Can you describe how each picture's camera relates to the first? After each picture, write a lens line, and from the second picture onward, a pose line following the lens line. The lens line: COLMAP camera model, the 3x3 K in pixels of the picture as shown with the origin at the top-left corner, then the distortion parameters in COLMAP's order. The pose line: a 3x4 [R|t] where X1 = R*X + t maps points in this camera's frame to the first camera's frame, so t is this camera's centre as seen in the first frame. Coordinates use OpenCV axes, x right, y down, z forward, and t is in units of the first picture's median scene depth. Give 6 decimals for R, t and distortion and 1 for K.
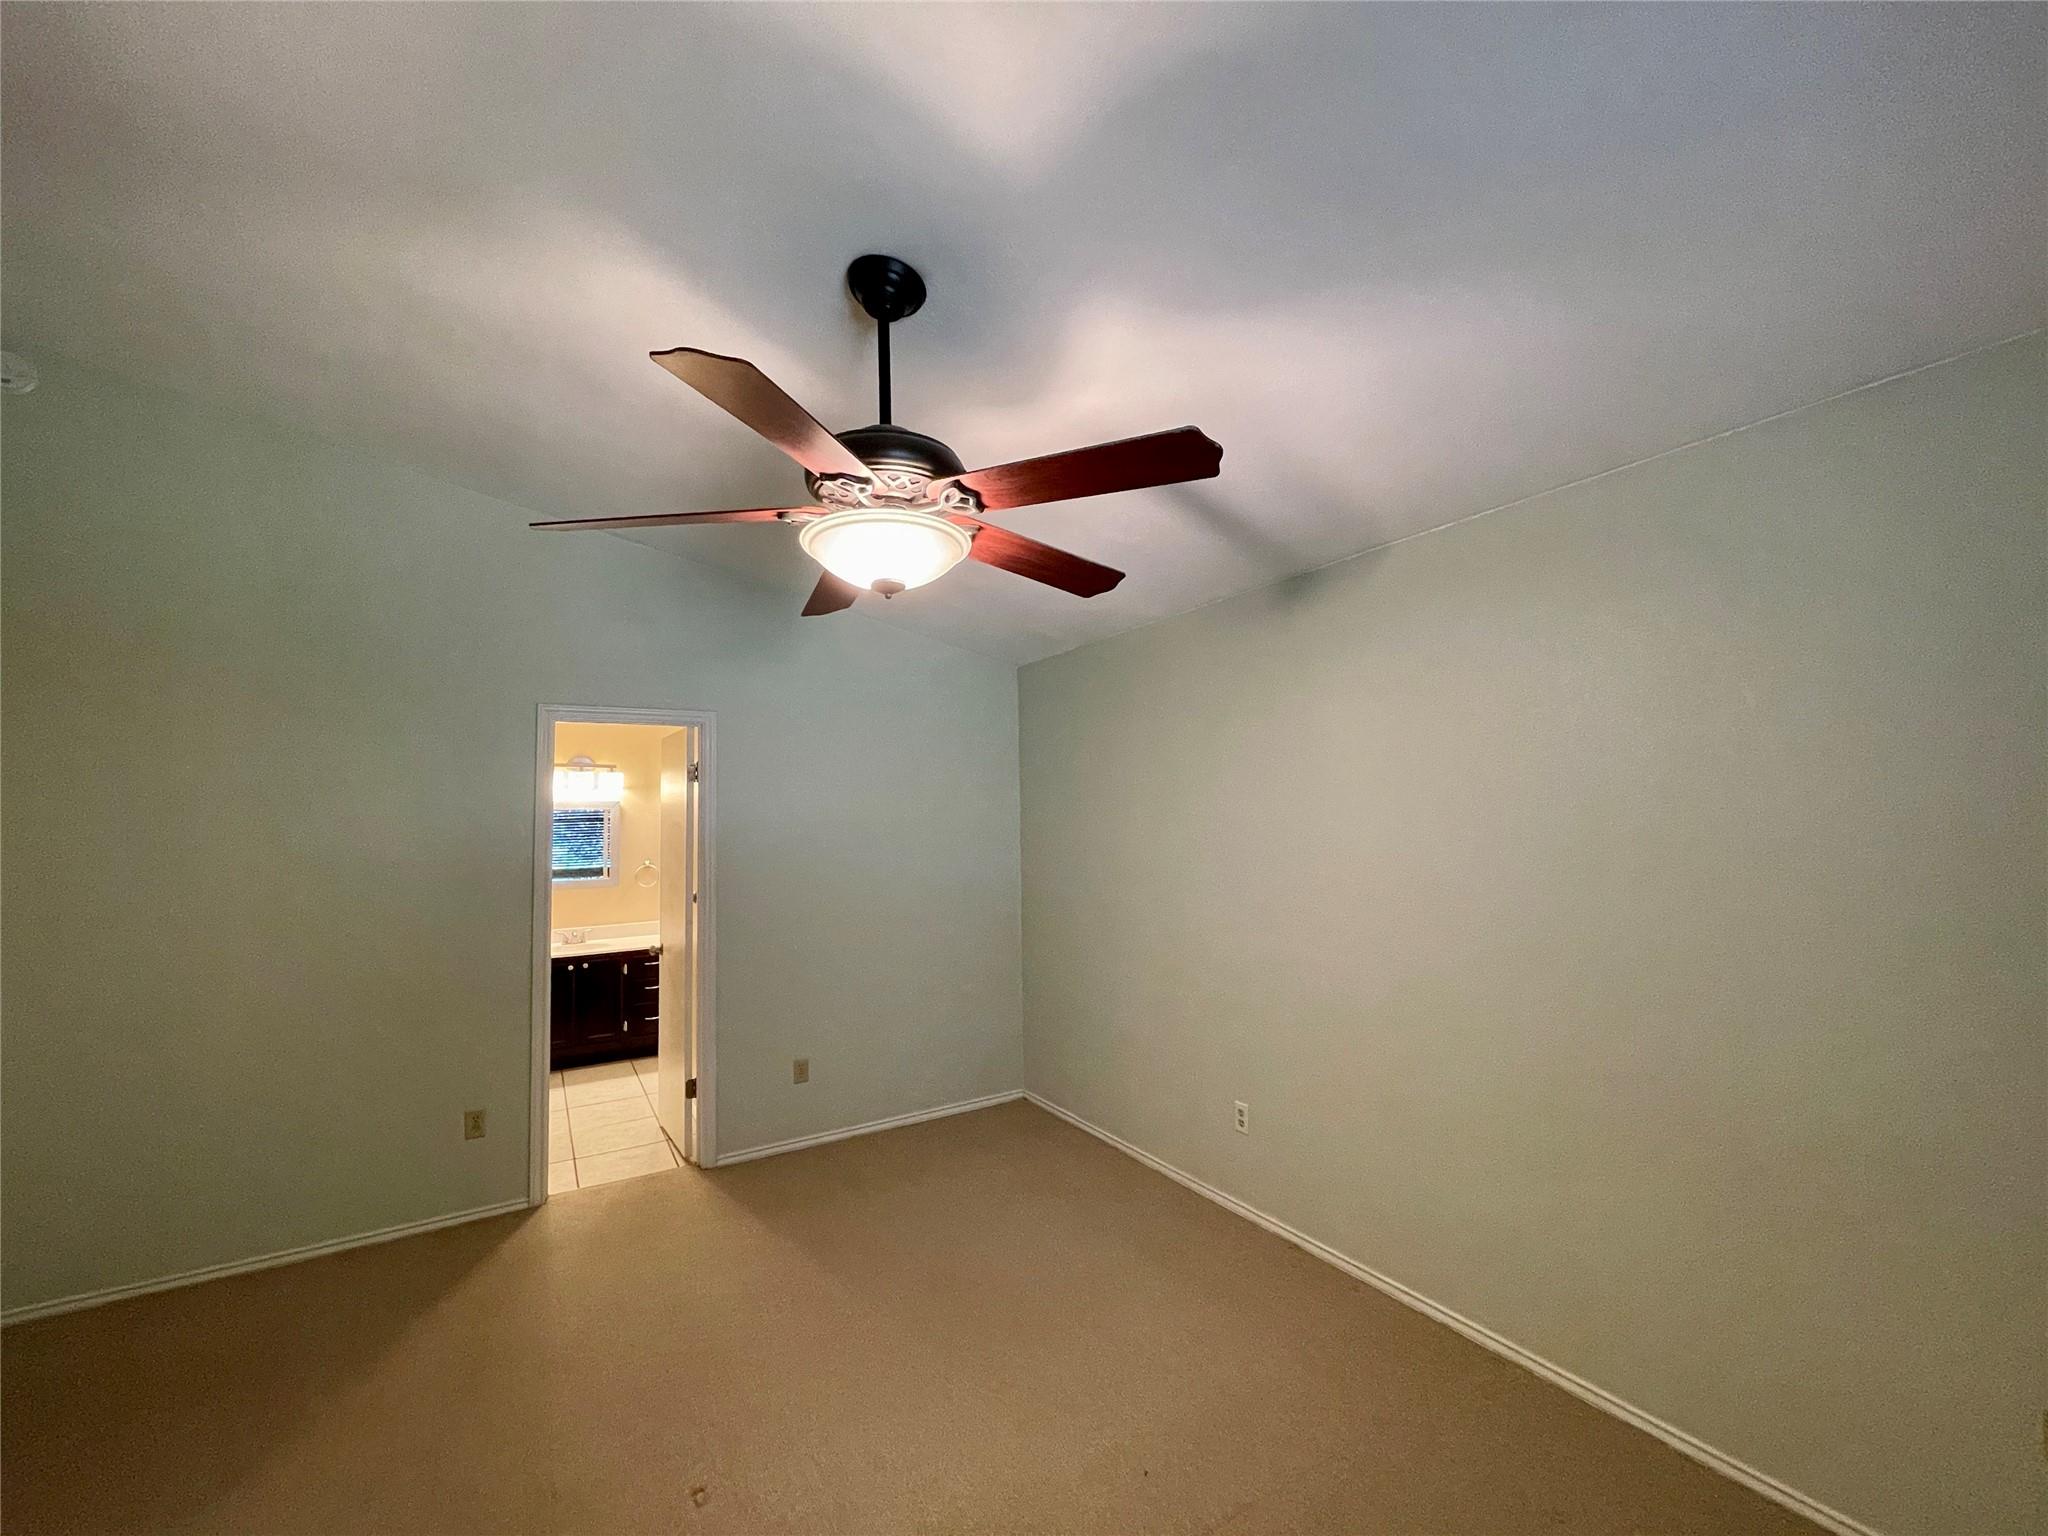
lens RADIAL K [[829.5, 0, 1024.0], [0, 829.5, 768.0], [0, 0, 1]] dist [-0.004794, -0.000656]
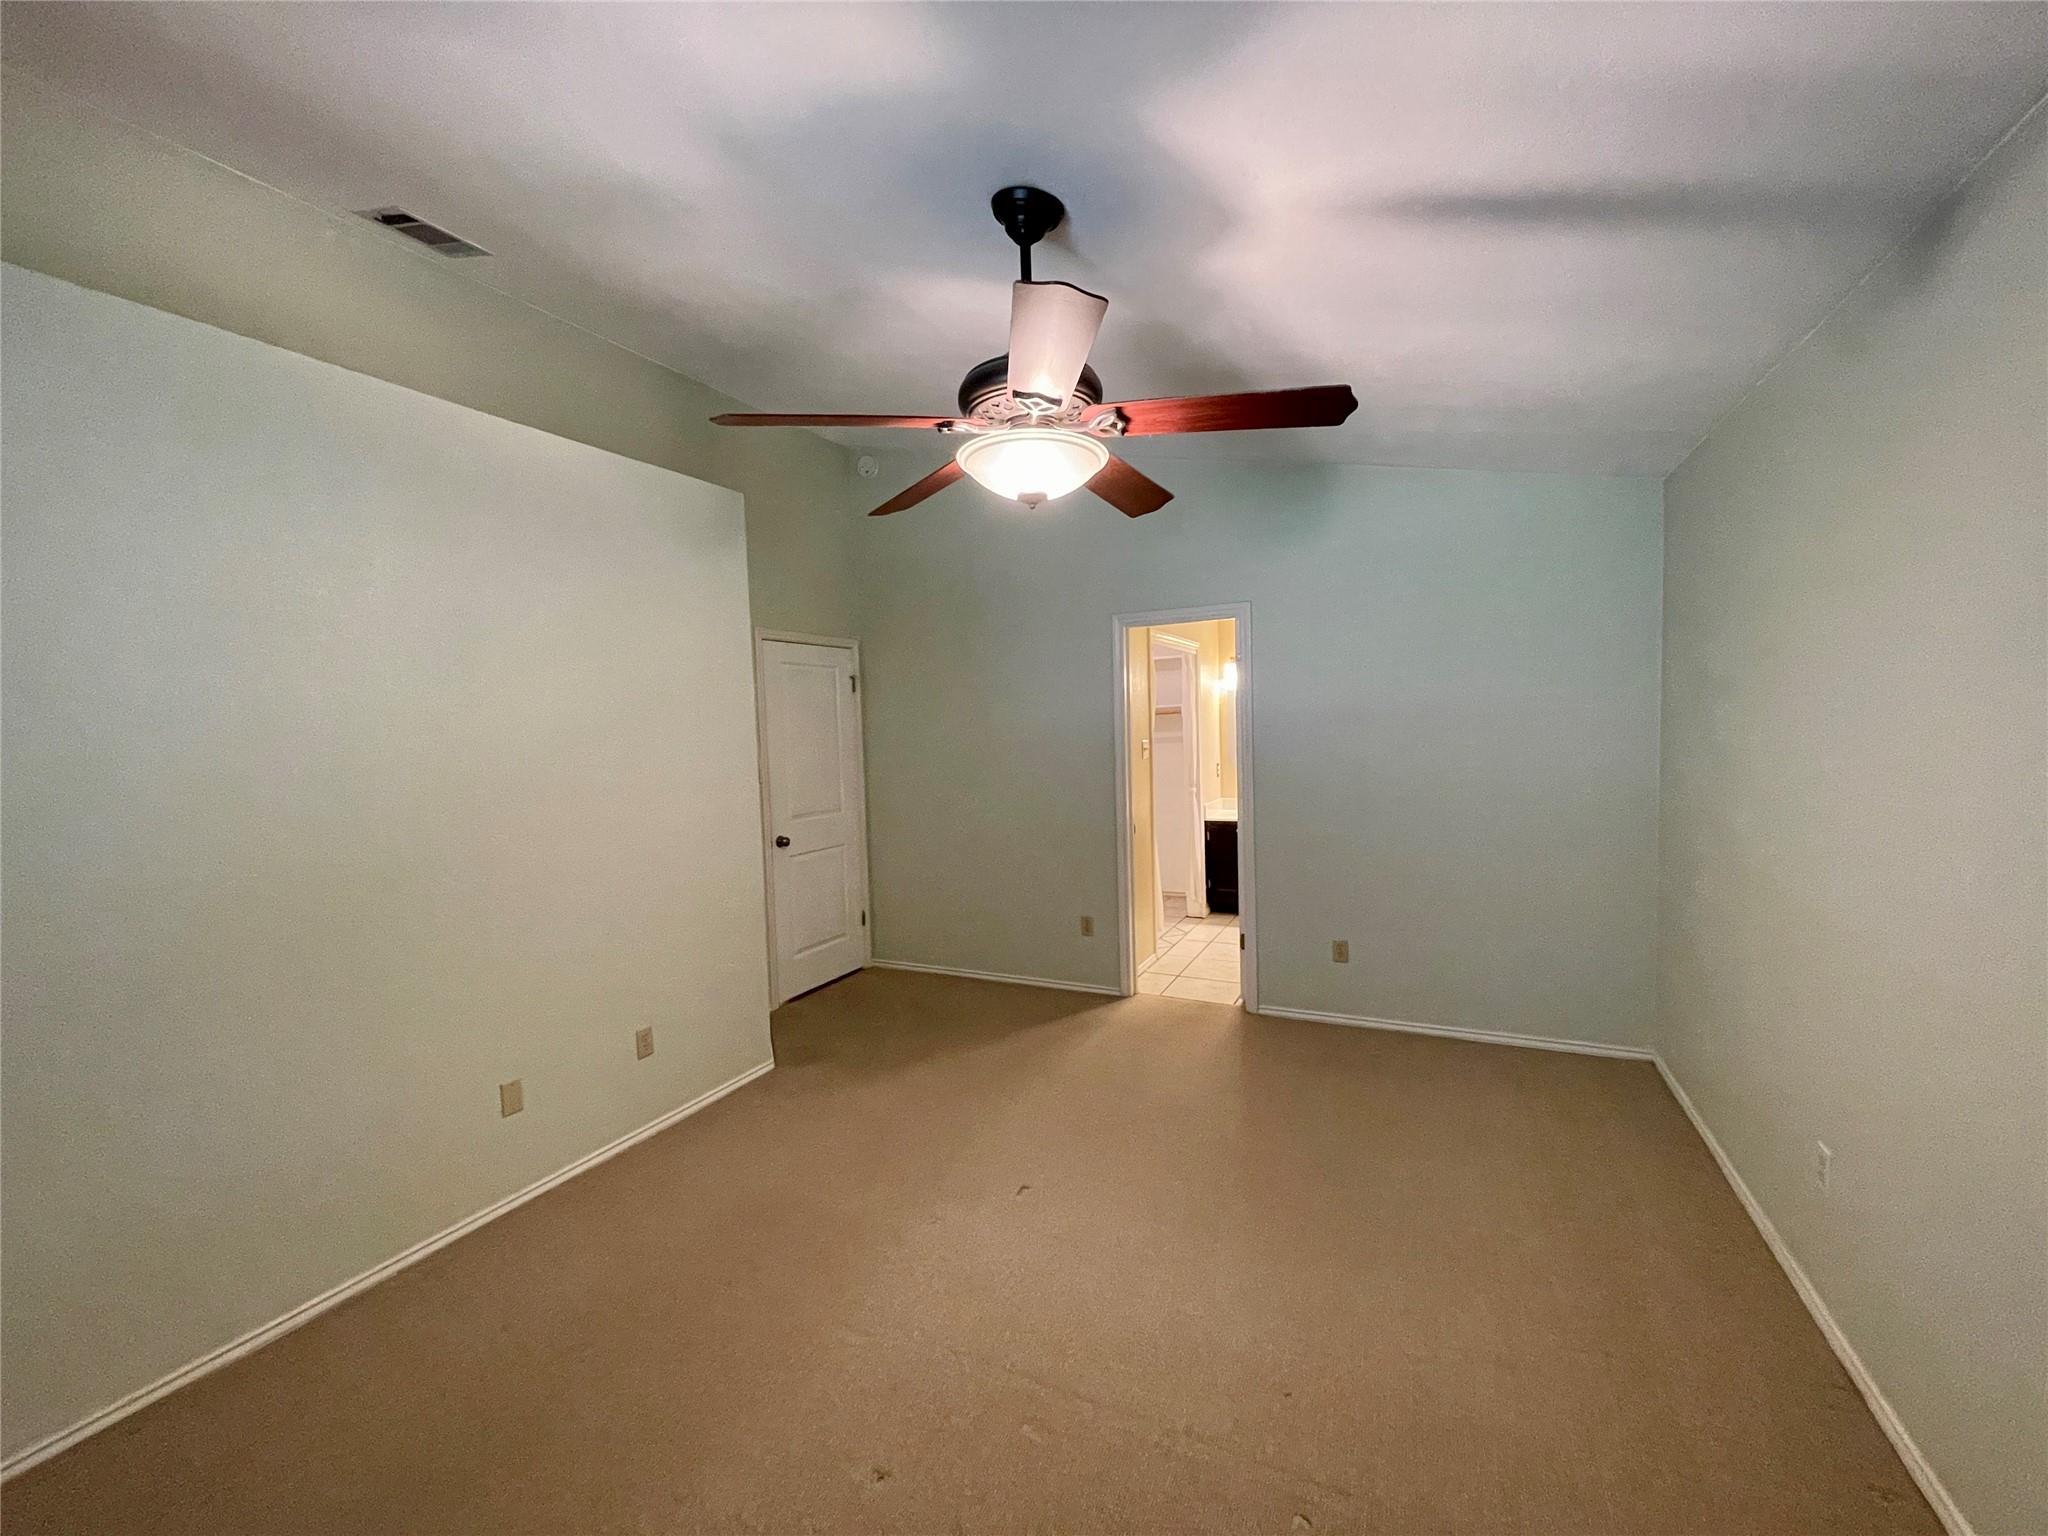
lens RADIAL K [[829.5, 0, 1024.0], [0, 829.5, 768.0], [0, 0, 1]] dist [-0.004794, -0.000656]
pose [[0.534772, 0.045892, -0.843750, 0.397679], [0.070899, 0.992566, 0.098922, 0.016021], [0.842017, -0.112722, 0.527542, 0.176016]]
